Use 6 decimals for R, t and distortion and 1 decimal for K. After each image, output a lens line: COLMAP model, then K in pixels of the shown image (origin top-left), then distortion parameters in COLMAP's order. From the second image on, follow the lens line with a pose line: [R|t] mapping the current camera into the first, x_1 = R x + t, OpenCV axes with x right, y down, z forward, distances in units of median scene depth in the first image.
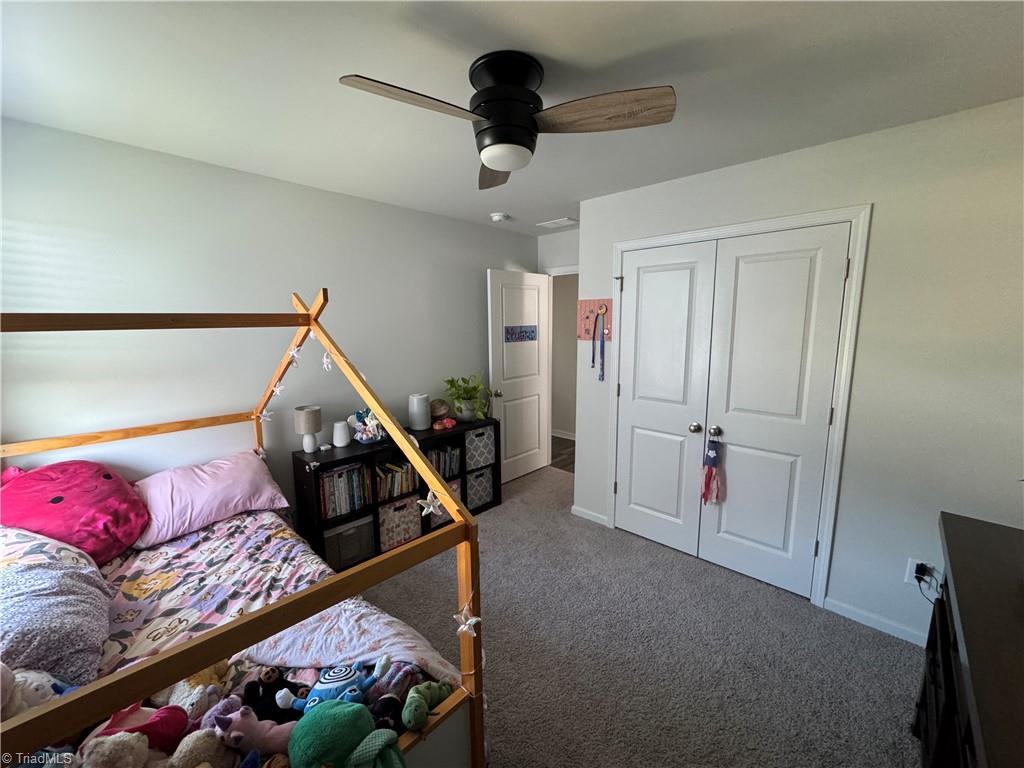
lens RADIAL K [[409.9, 0, 513.0], [0, 409.9, 384.3], [0, 0, 1]] dist [-0.005029, 0.000557]
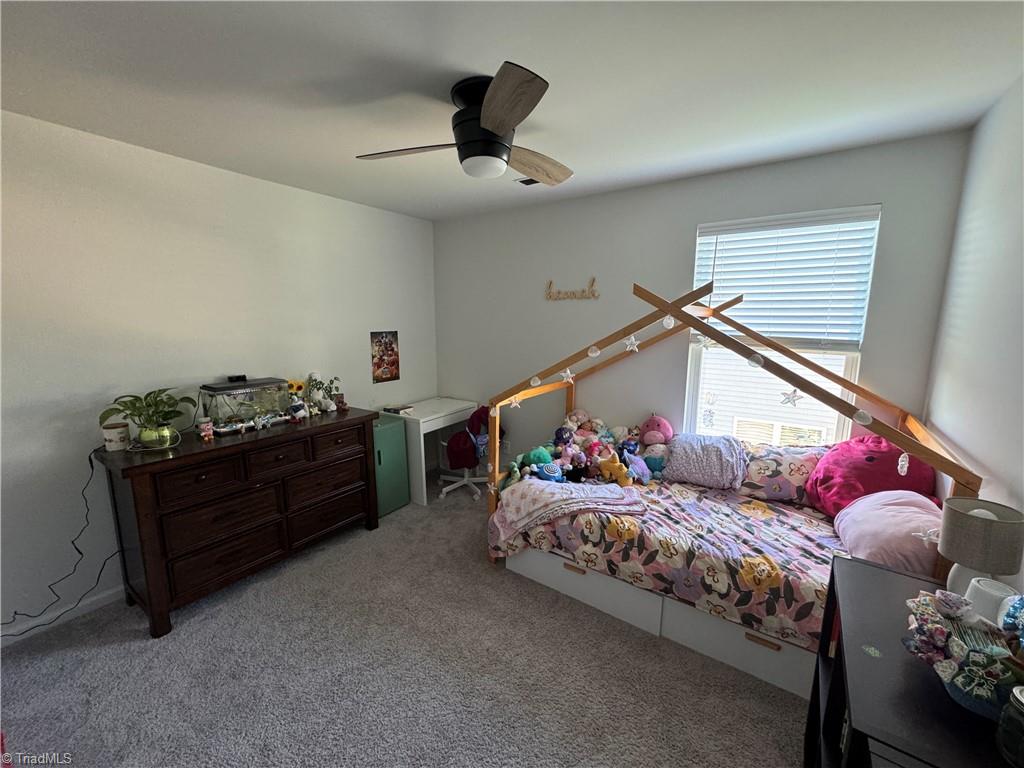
lens RADIAL K [[409.9, 0, 510.8], [0, 409.9, 384.4], [0, 0, 1]] dist [-0.005029, 0.000557]
pose [[-0.989235, 0.024575, -0.144258, 0.075152], [-0.021116, 0.951508, 0.306899, -0.268625], [0.144805, 0.306641, -0.940746, 1.853415]]
